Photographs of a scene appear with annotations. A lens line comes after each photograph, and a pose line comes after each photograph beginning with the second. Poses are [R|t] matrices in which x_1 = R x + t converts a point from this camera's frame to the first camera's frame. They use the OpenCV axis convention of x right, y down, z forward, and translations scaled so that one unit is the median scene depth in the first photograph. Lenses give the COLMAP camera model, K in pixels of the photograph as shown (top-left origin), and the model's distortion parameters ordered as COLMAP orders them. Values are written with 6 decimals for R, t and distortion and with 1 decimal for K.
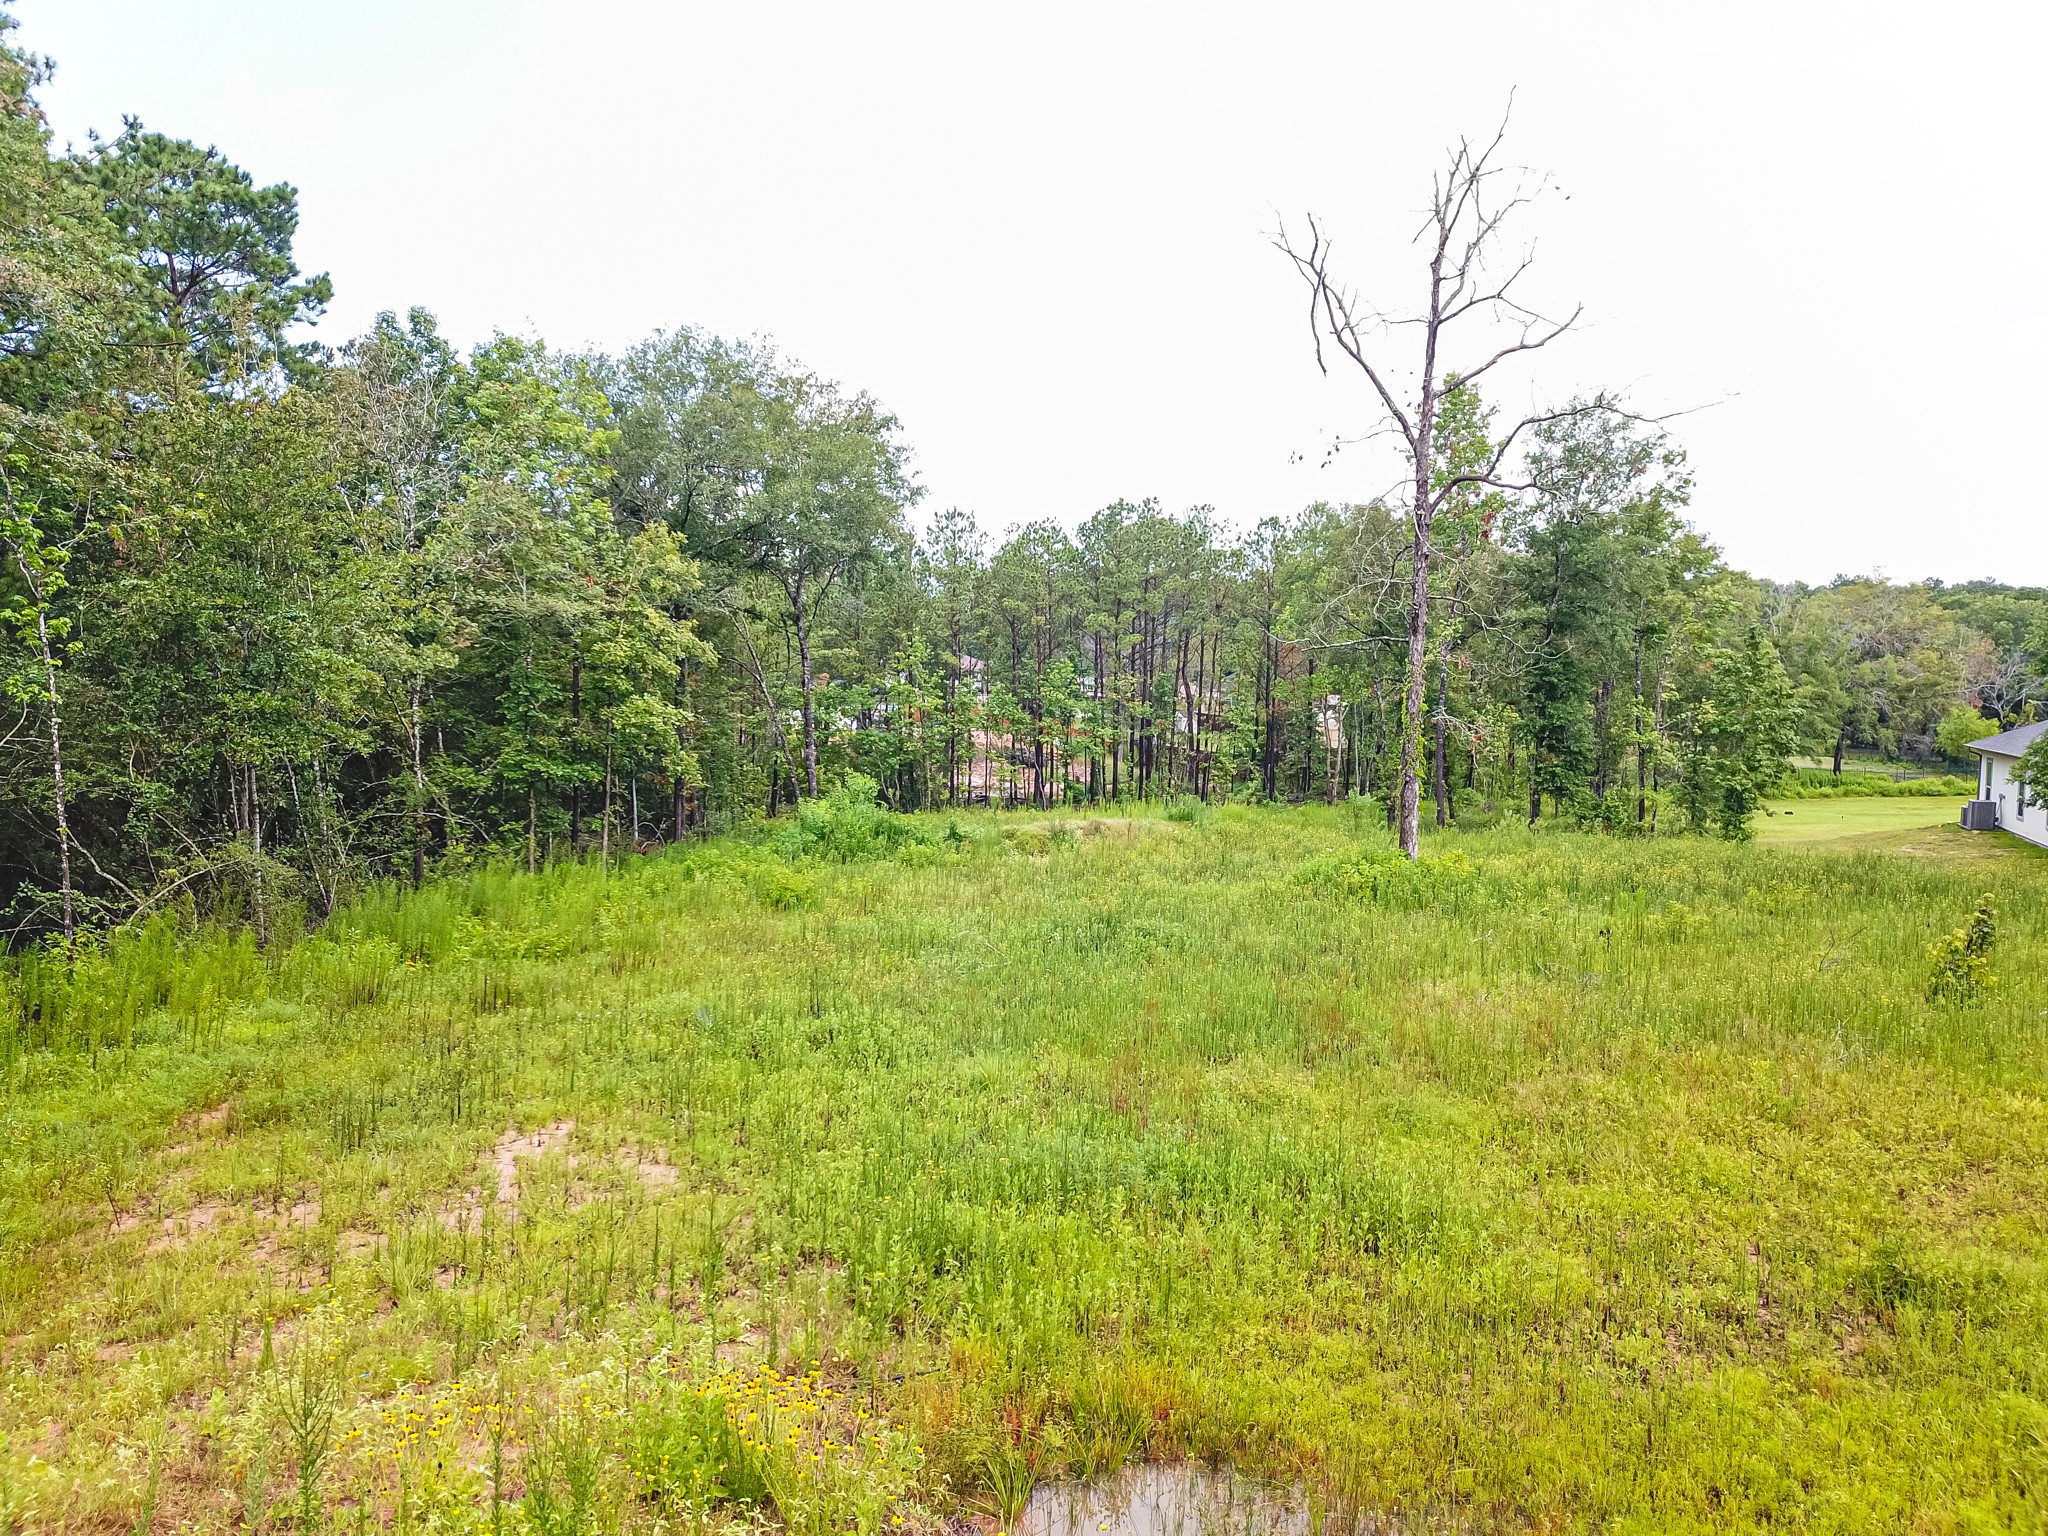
lens RADIAL K [[1540.2, 0, 1017.7], [0, 1540.2, 775.8], [0, 0, 1]] dist [0.092852, -0.143395]
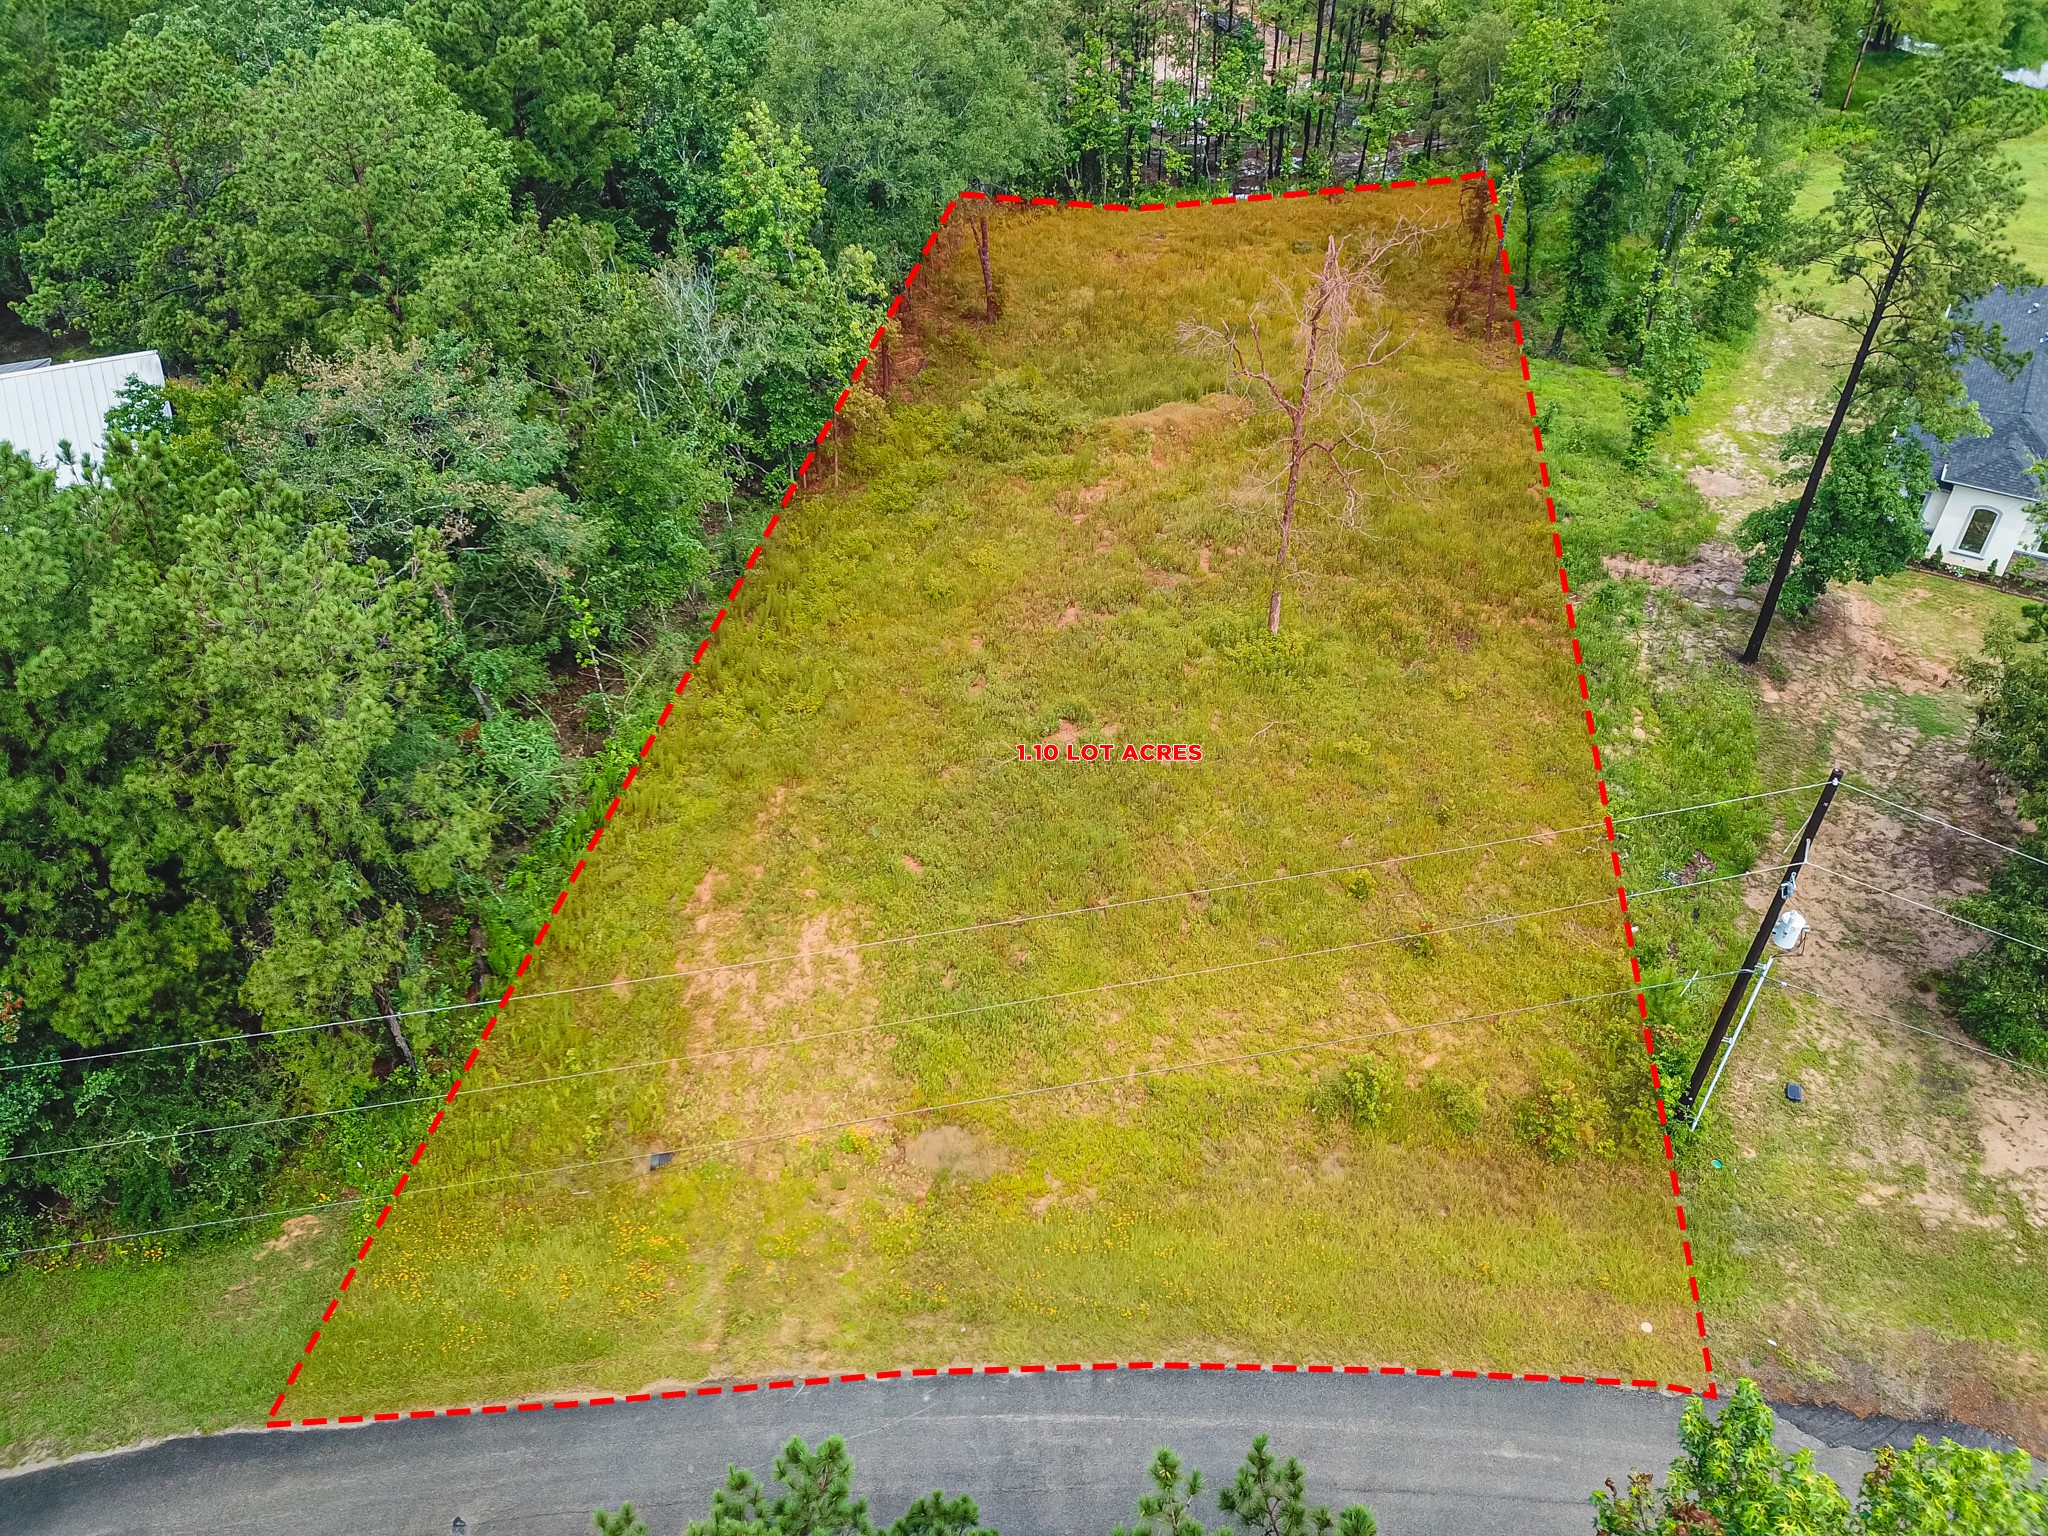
lens RADIAL K [[1556.3, 0, 1026.1], [0, 1556.3, 789.1], [0, 0, 1]] dist [0.042755, -0.092878]
pose [[0.986967, 0.088618, -0.134325, 0.117841], [0.005836, 0.814455, 0.580197, -0.431944], [0.160818, -0.573419, 0.803323, -0.300387]]
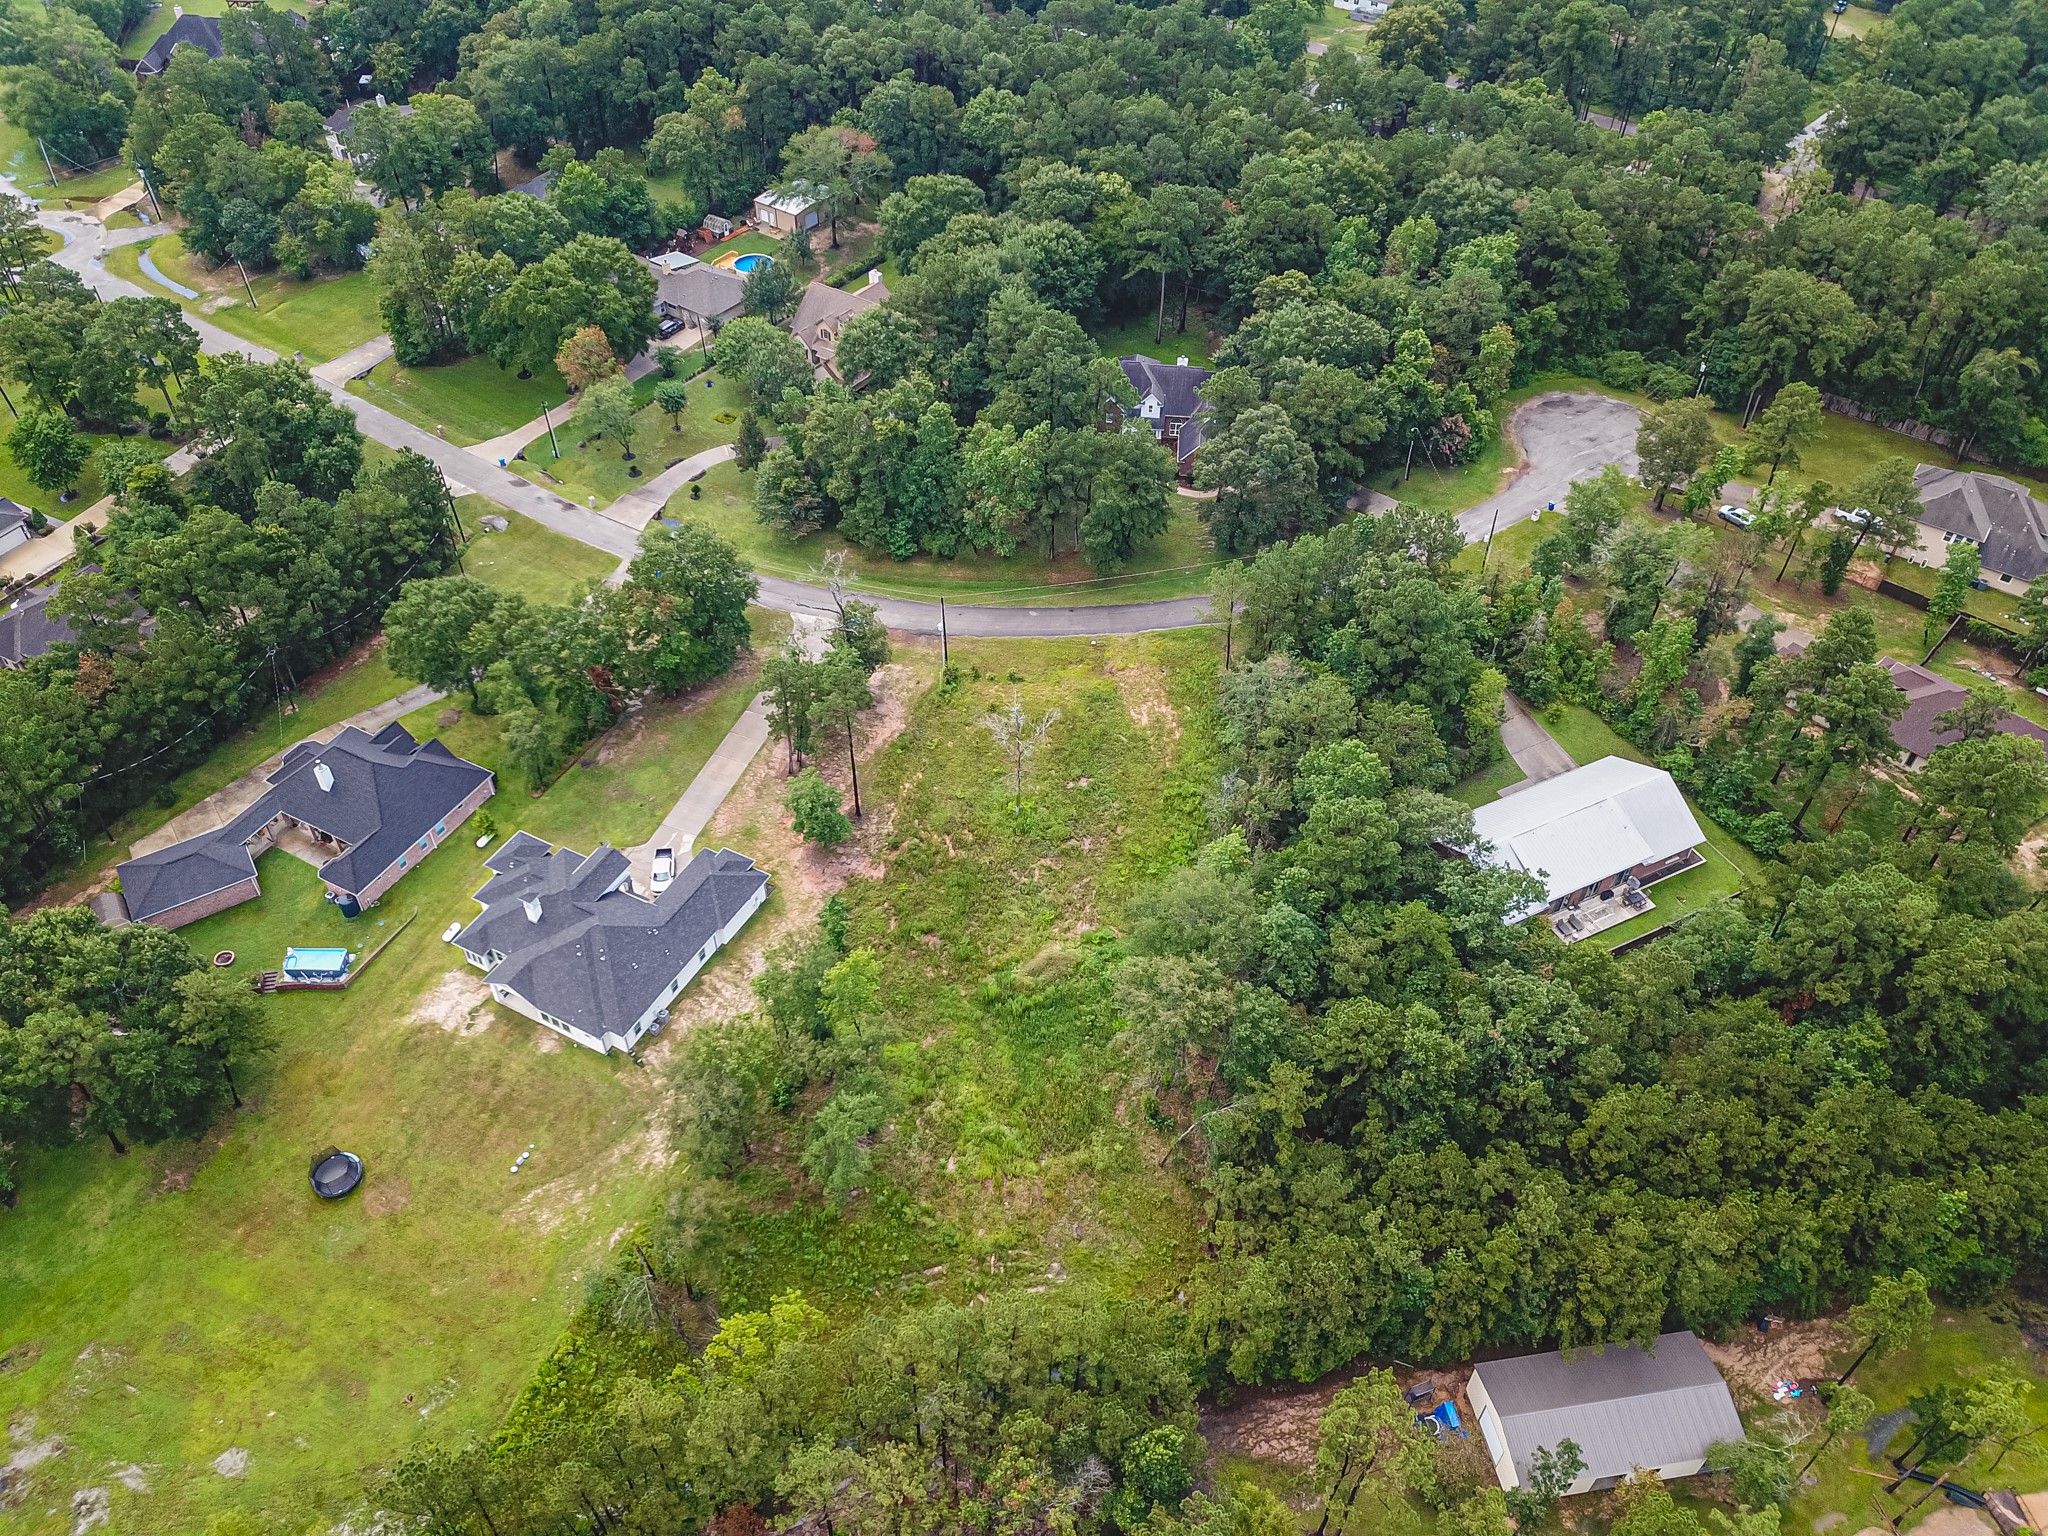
lens RADIAL K [[1565.5, 0, 999.7], [0, 1565.5, 772.7], [0, 0, 1]] dist [0.005091, -0.008507]
pose [[-0.992214, -0.103242, 0.069659, -0.018793], [-0.017064, 0.666728, 0.745106, -2.035423], [-0.123370, 0.738116, -0.663298, 2.272062]]
